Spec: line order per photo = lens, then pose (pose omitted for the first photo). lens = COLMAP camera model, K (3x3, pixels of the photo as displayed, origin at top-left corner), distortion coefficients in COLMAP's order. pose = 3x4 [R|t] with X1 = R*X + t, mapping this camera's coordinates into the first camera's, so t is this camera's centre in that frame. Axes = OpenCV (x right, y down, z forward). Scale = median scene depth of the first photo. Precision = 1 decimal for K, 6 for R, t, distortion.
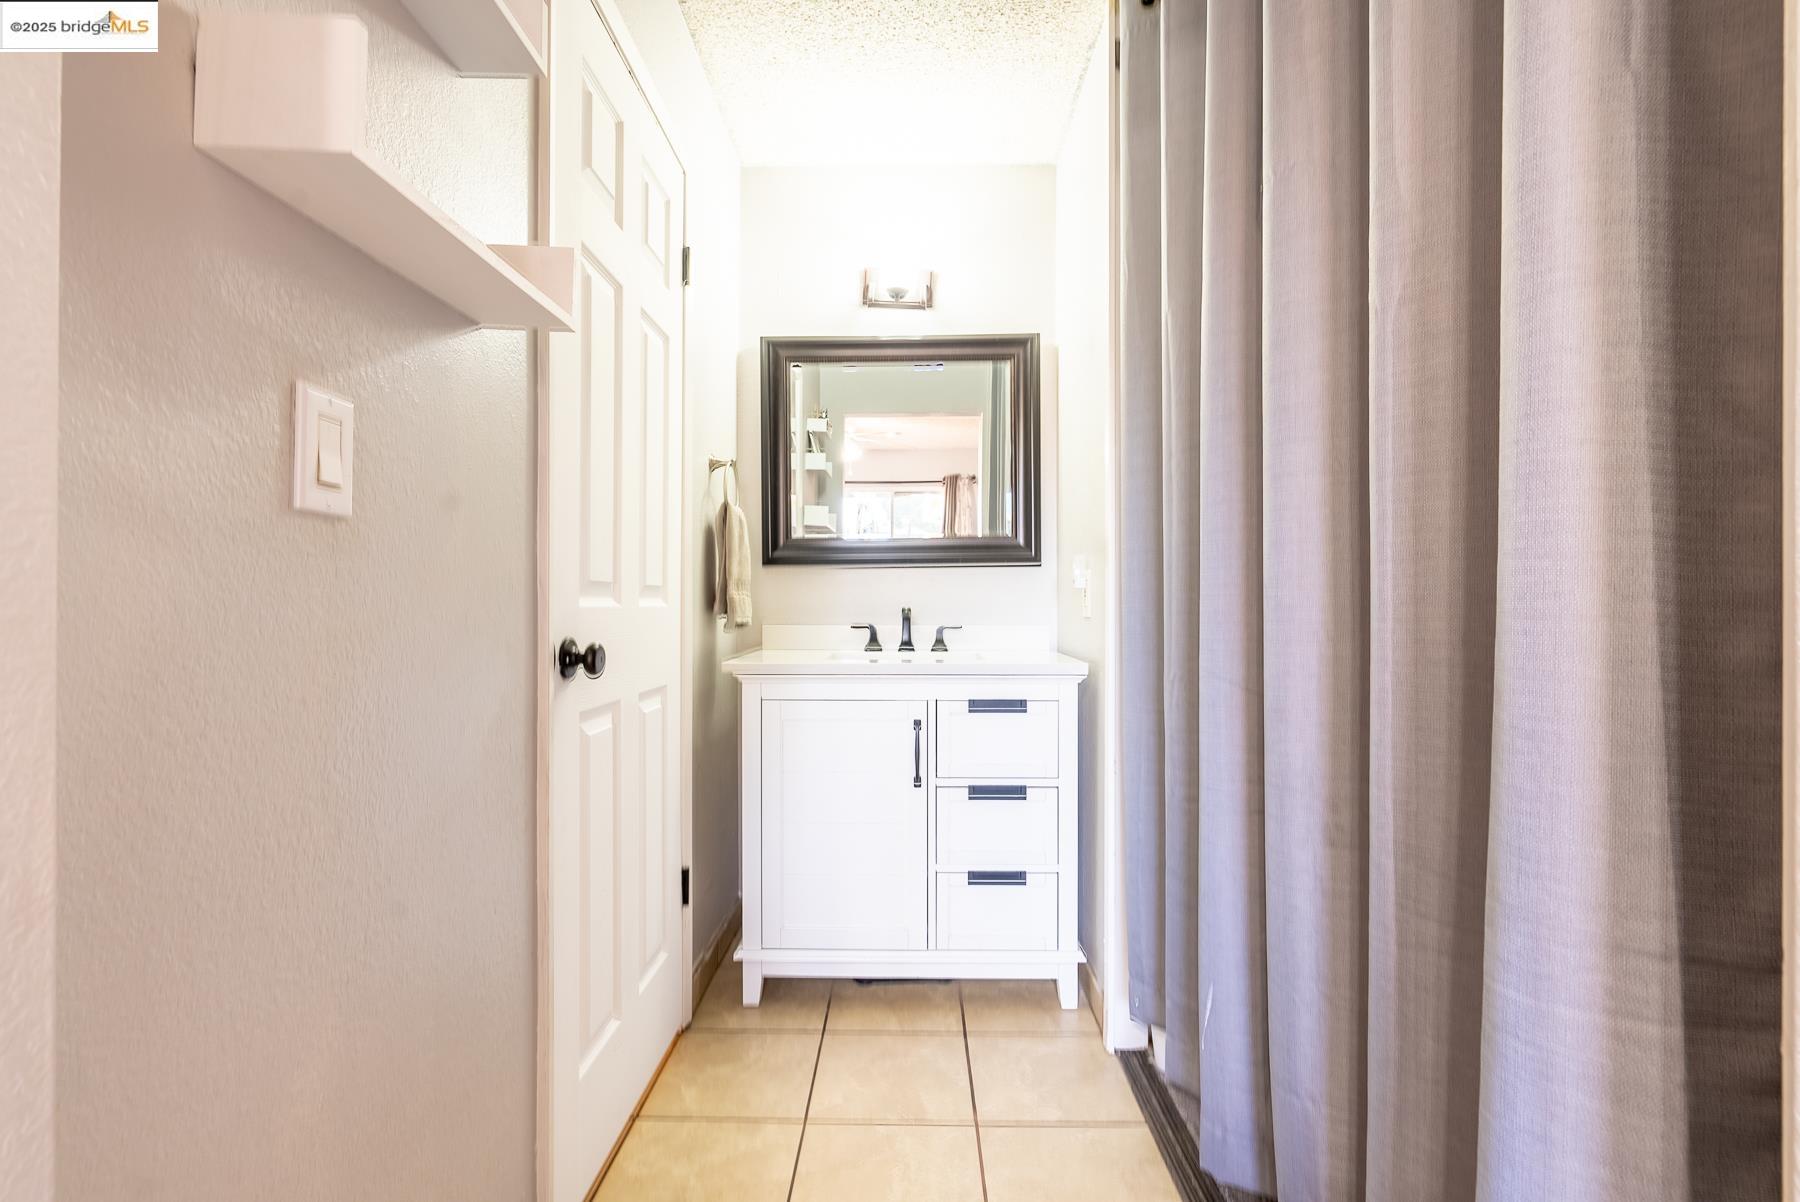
lens RADIAL K [[817.4, 0, 899.2], [0, 817.4, 598.3], [0, 0, 1]] dist [-0.005441, 0.002340]
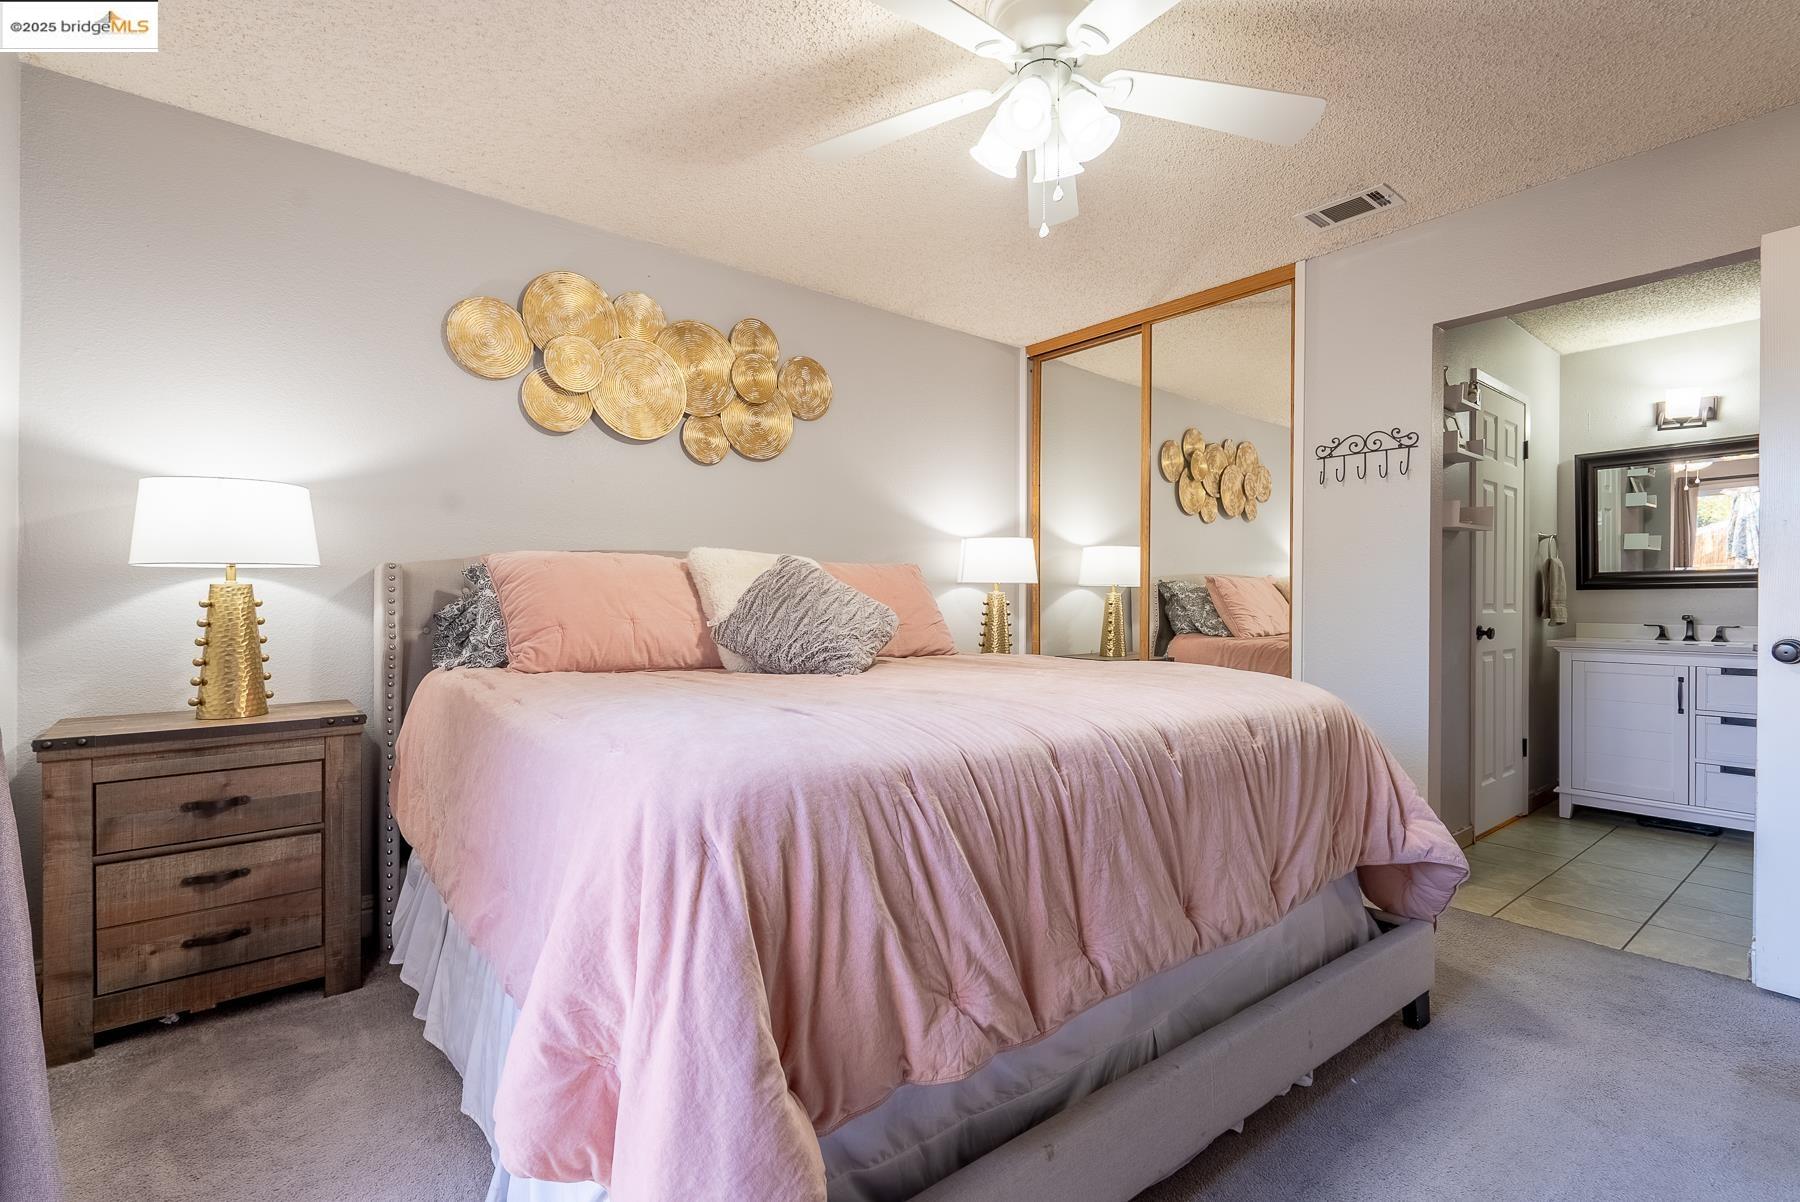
lens RADIAL K [[817.4, 0, 907.4], [0, 817.4, 607.7], [0, 0, 1]] dist [-0.005441, 0.002340]
pose [[0.638512, 0.003582, -0.769604, 0.292366], [0.005308, 0.999945, 0.009058, -0.027510], [0.769594, -0.009869, 0.638457, -1.352456]]
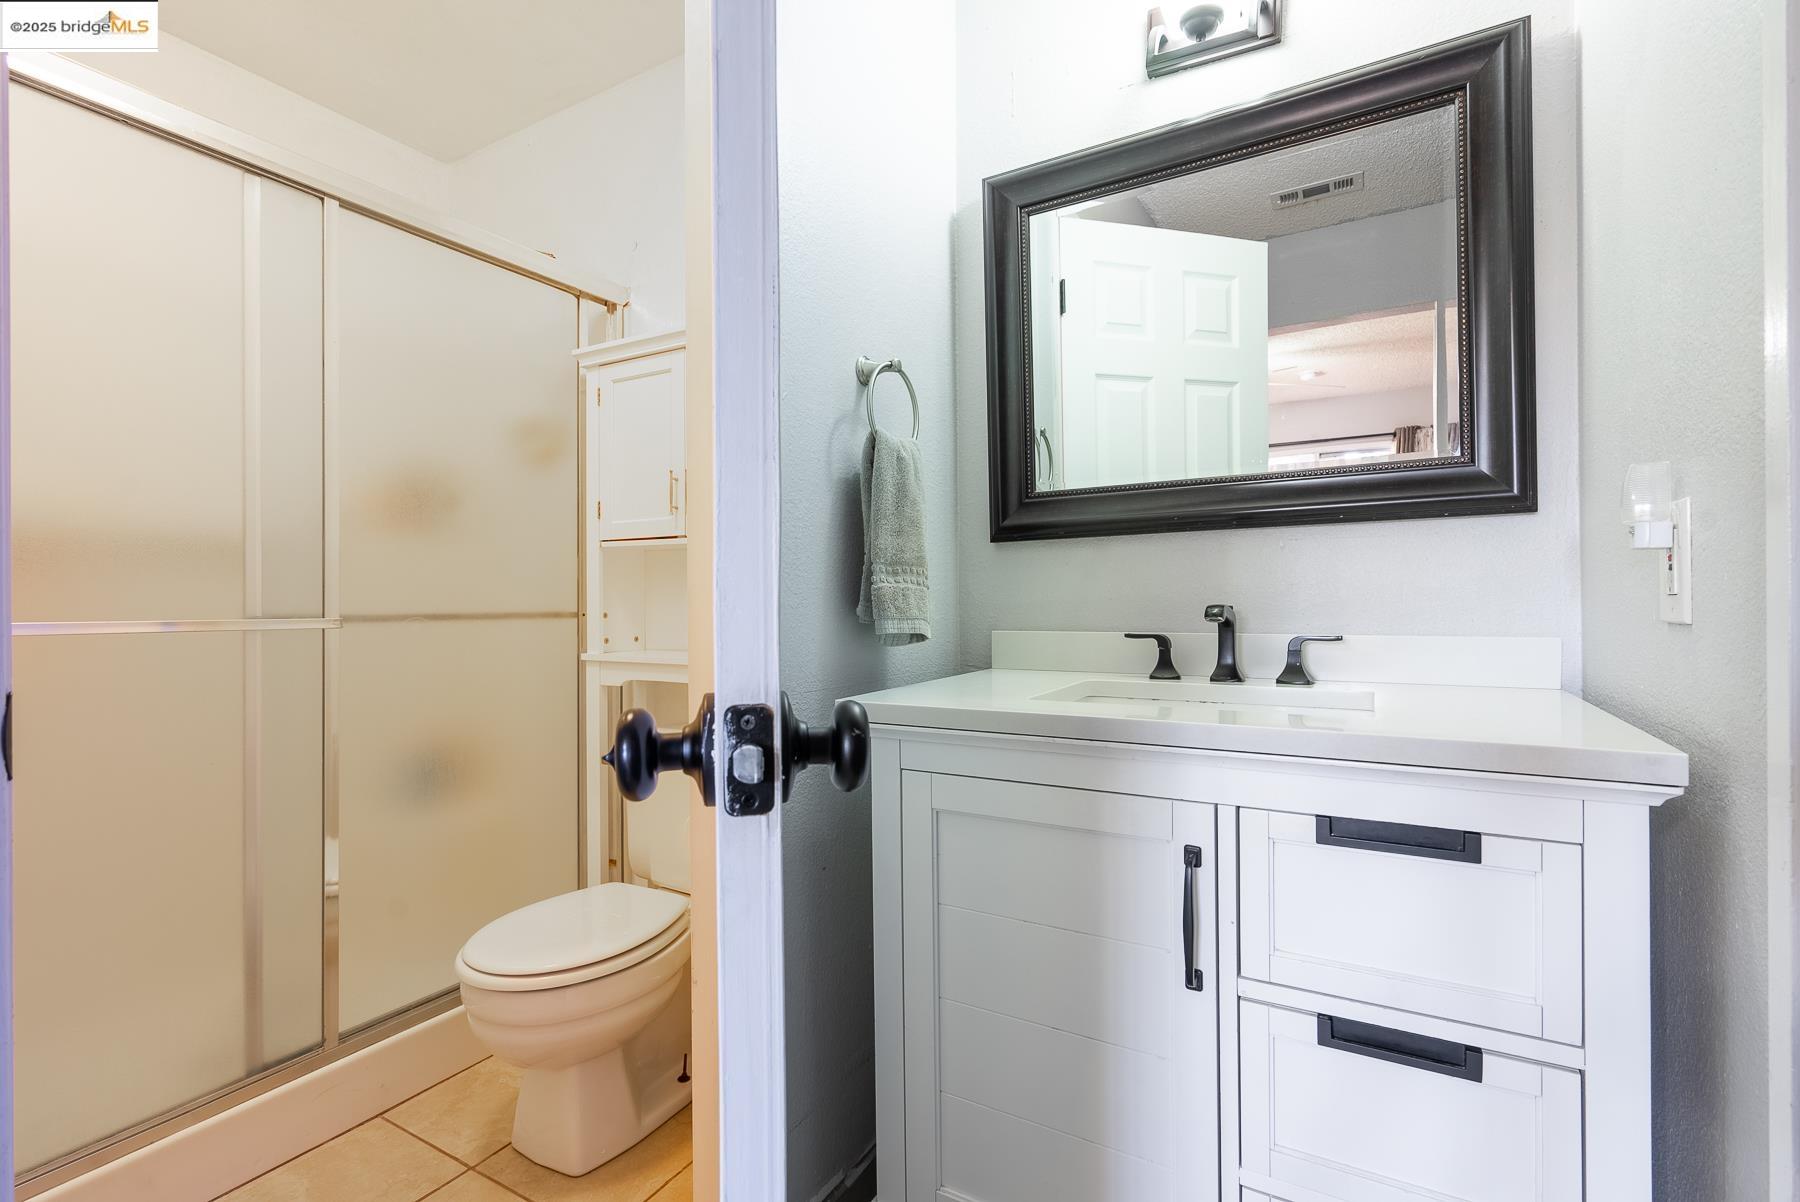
lens RADIAL K [[817.4, 0, 909.3], [0, 817.4, 606.6], [0, 0, 1]] dist [-0.005441, 0.002340]
pose [[0.878464, -0.005000, -0.477782, 0.094554], [0.008161, 0.999956, 0.004541, 0.010458], [0.477738, -0.007889, 0.878467, 0.484020]]
